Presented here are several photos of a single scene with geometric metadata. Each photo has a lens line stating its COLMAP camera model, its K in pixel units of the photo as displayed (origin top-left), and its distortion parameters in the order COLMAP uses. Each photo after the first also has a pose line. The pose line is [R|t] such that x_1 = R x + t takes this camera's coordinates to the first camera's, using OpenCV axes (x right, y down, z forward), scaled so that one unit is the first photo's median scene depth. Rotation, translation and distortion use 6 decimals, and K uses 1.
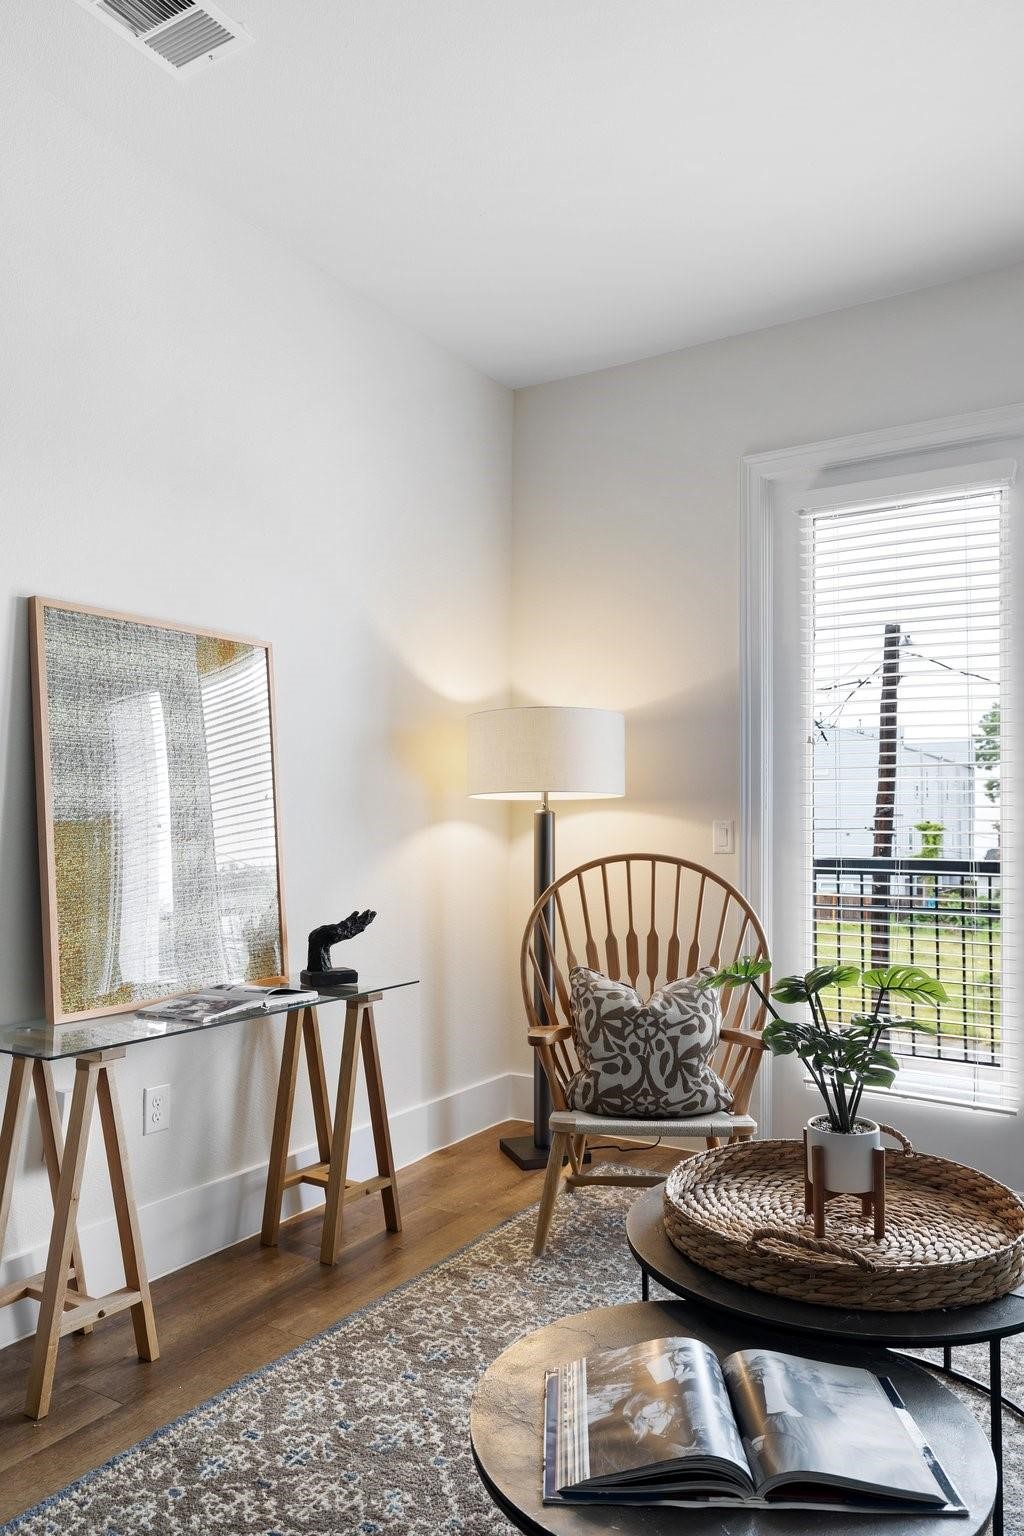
lens RADIAL K [[1045.7, 0, 510.2], [0, 1045.7, 800.1], [0, 0, 1]] dist [0.001518, -0.002472]
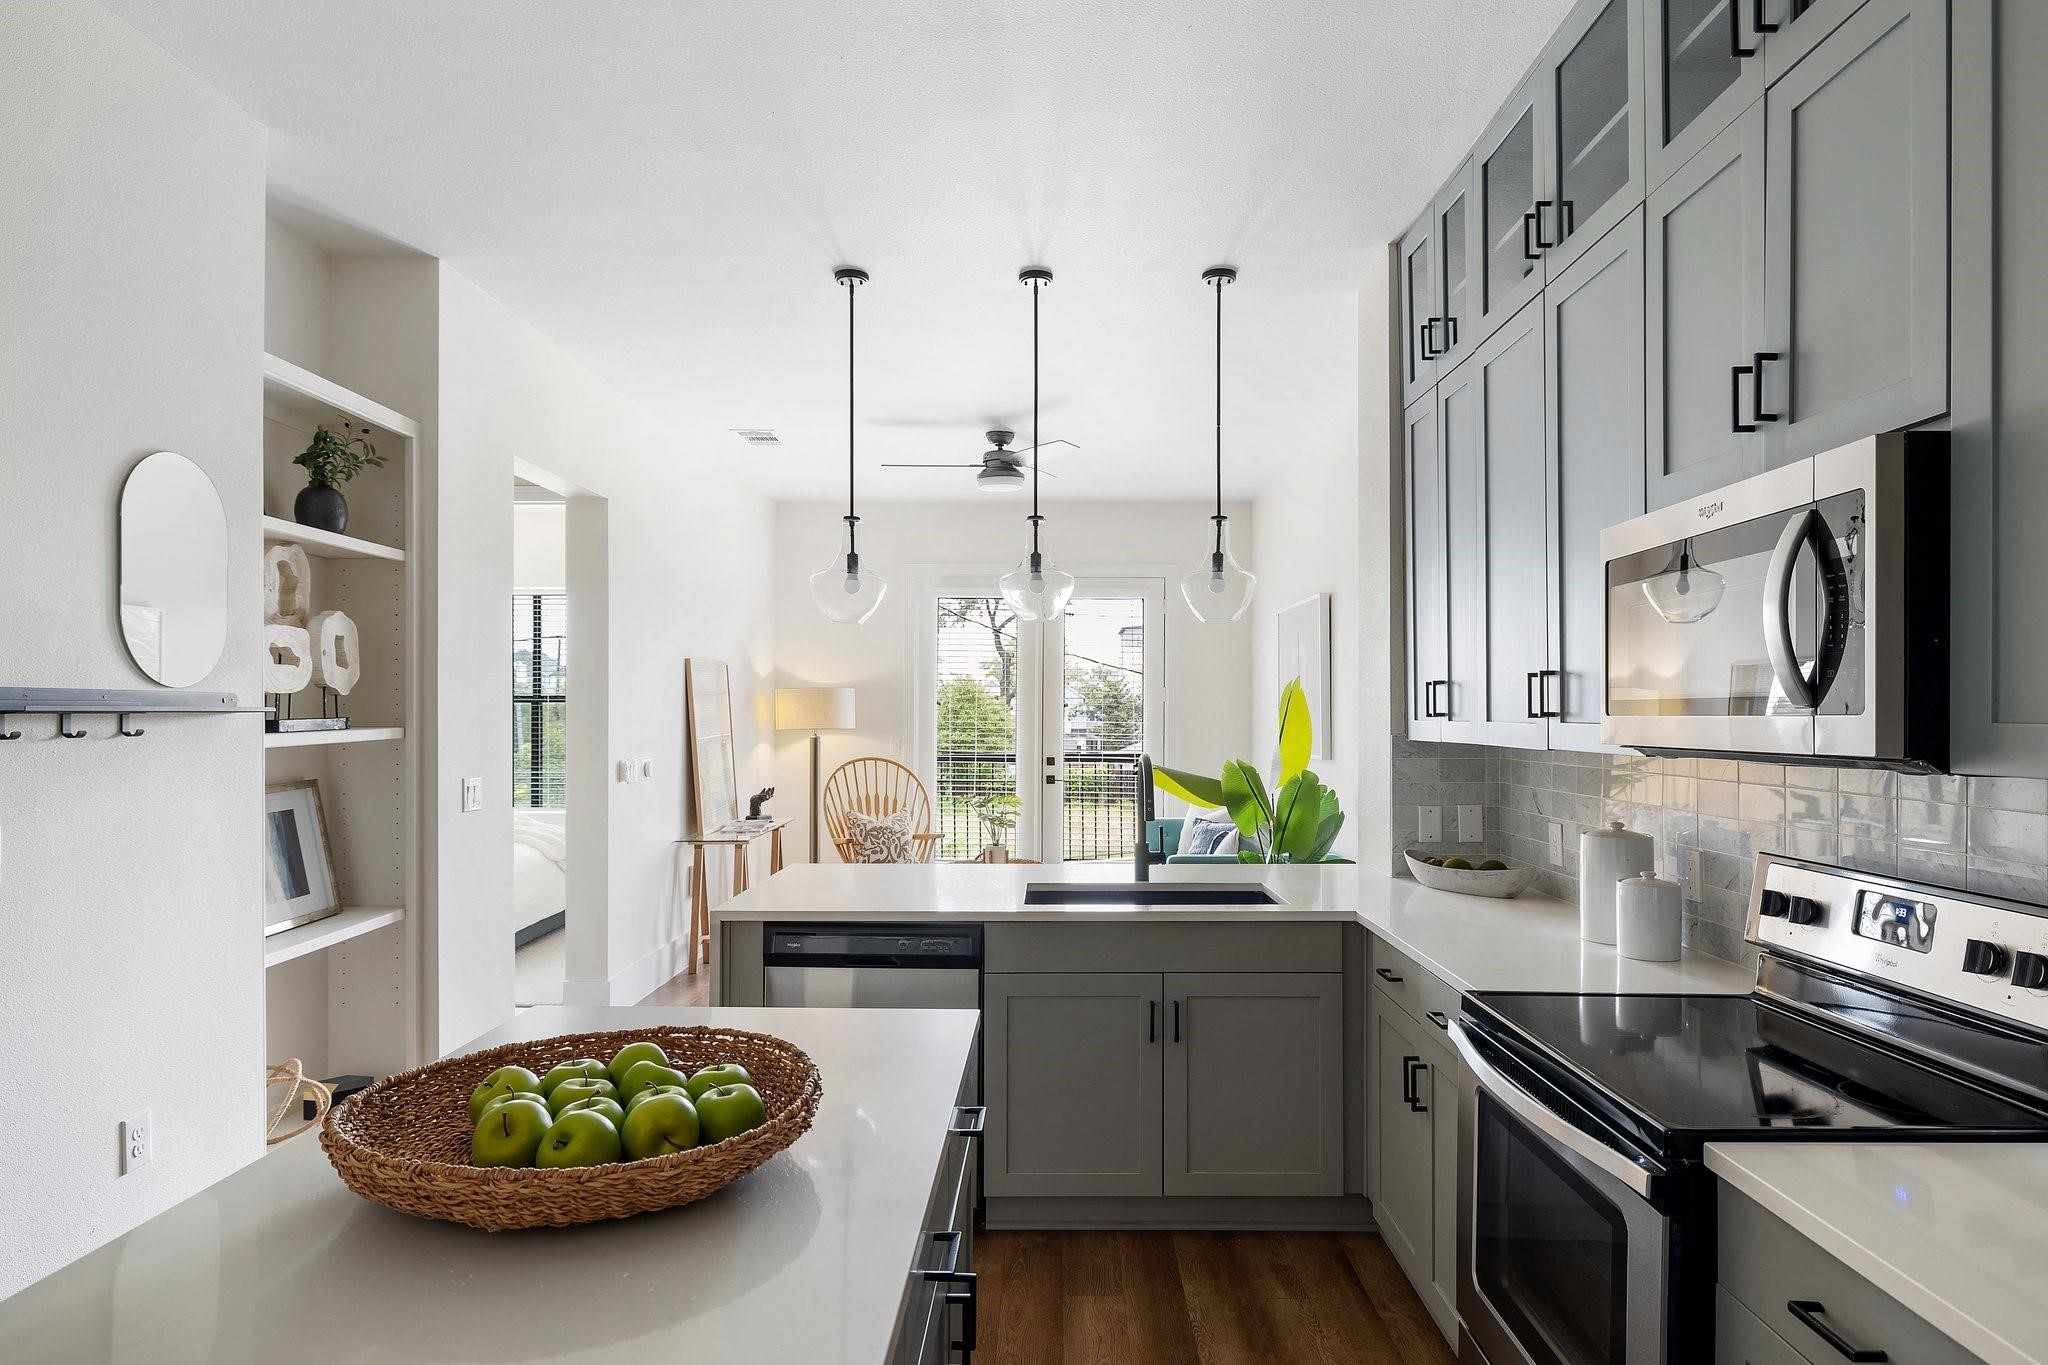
lens RADIAL K [[1177.9, 0, 1024.0], [0, 1177.9, 682.5], [0, 0, 1]] dist [-0.001148, -0.000110]
pose [[0.851584, 0.009946, 0.524124, -0.968203], [-0.012841, 0.999916, 0.001889, -0.122775], [-0.524061, -0.008339, 0.851640, -1.348480]]
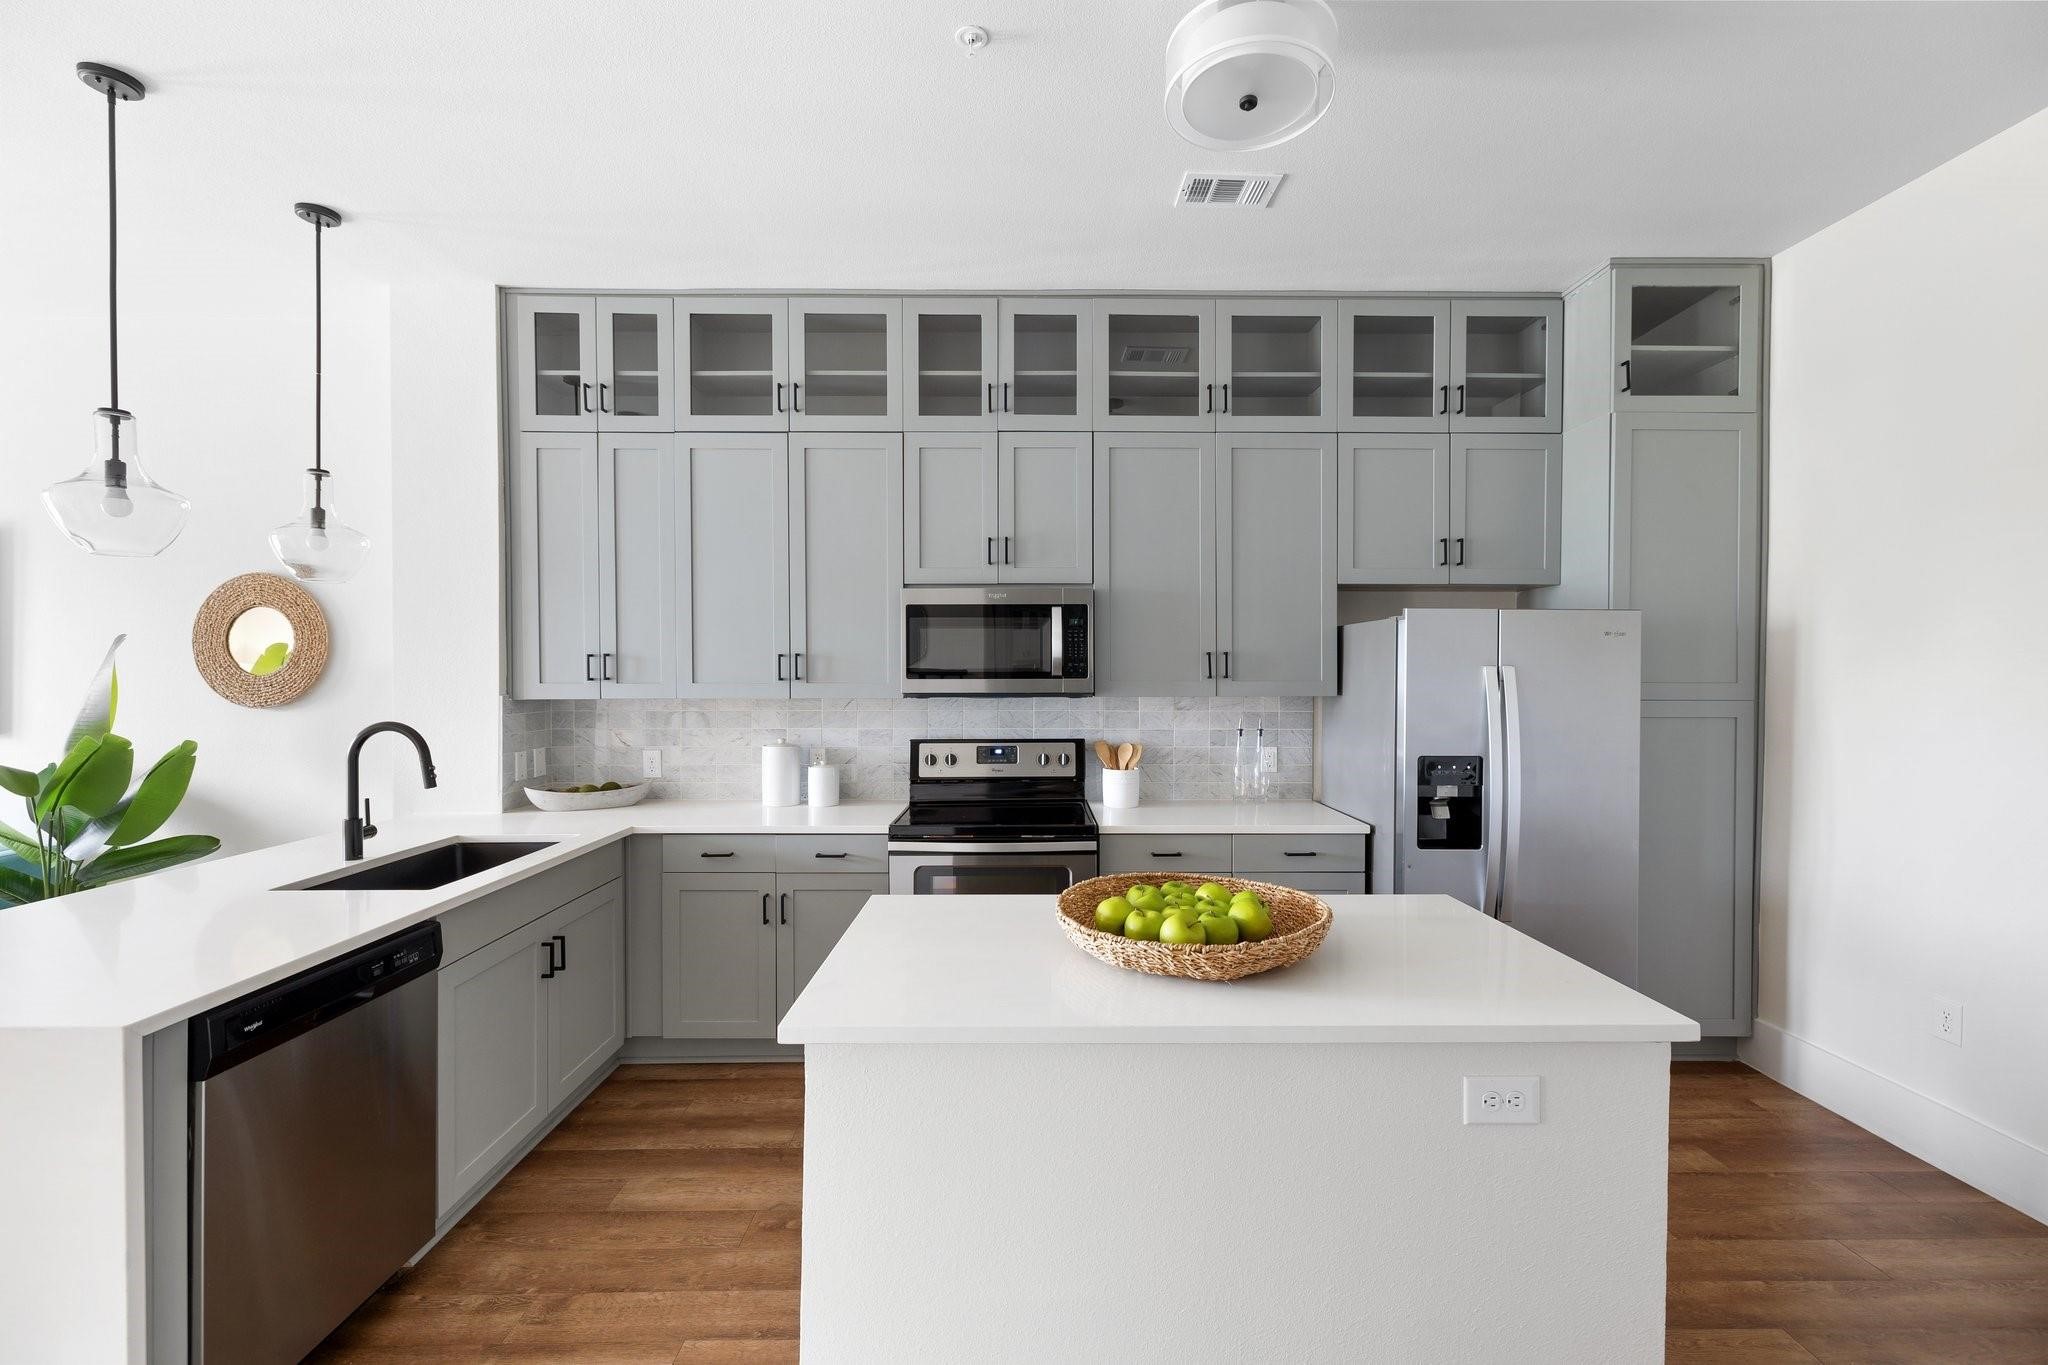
lens RADIAL K [[871.5, 0, 1024.0], [0, 871.5, 682.5], [0, 0, 1]] dist [0.000061, 0.000002]
pose [[-0.537013, -0.010419, 0.843510, -1.272977], [-0.018954, 0.999820, 0.000283, -0.100482], [-0.843361, -0.015836, -0.537114, -0.475576]]
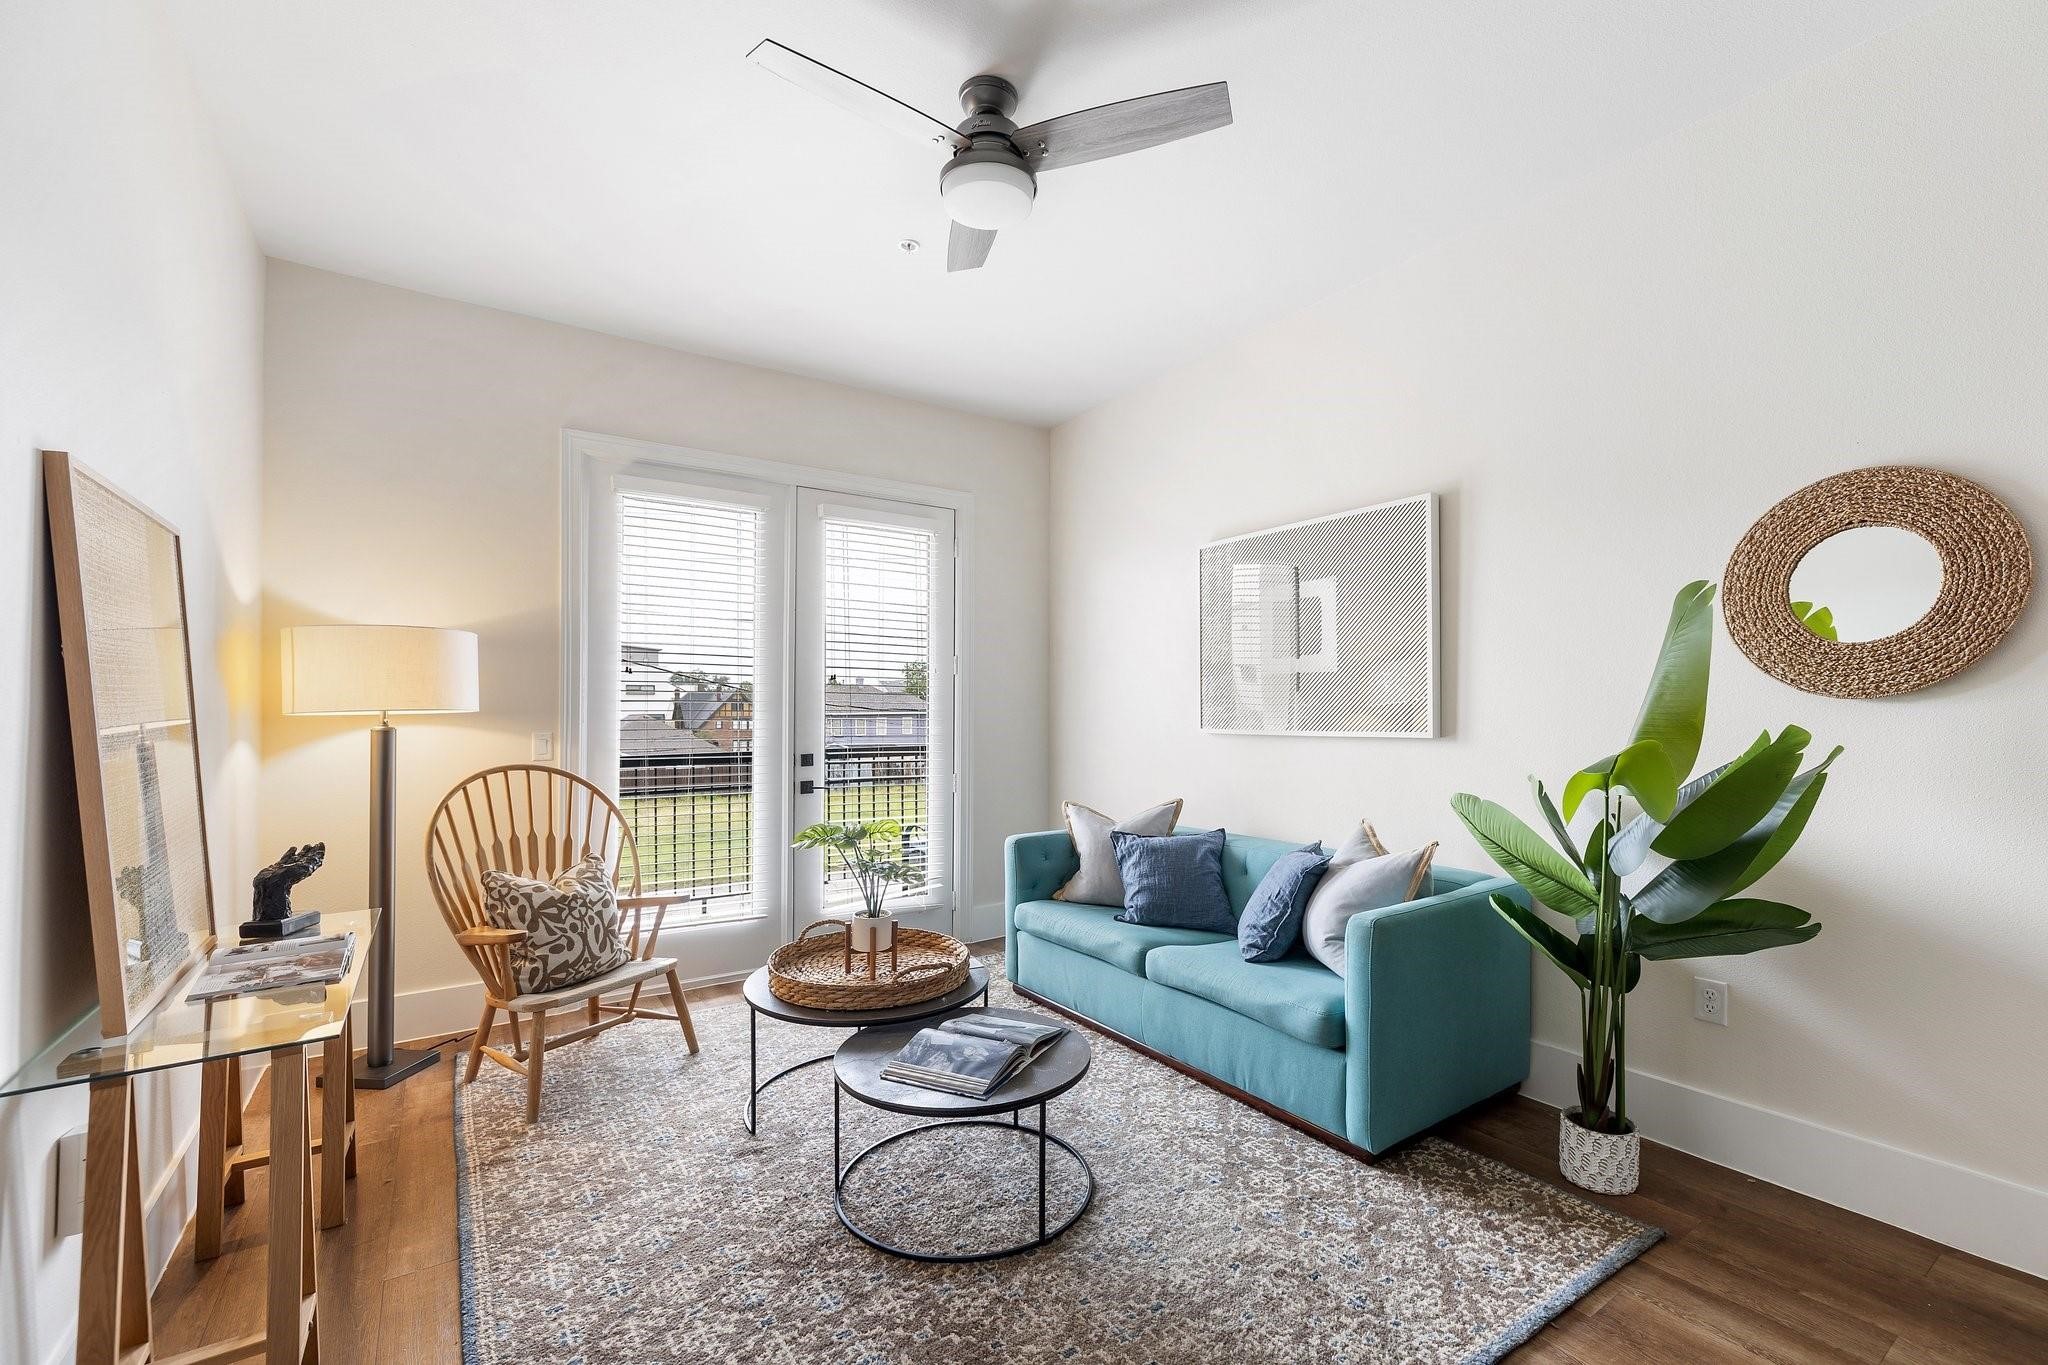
lens RADIAL K [[882.6, 0, 1055.2], [0, 882.6, 707.6], [0, 0, 1]] dist [0.000214, 0.000002]
pose [[0.377506, 0.002012, 0.926005, -0.601532], [-0.017074, 0.999843, 0.004788, -0.028014], [-0.925850, -0.017618, 0.377481, 0.112276]]
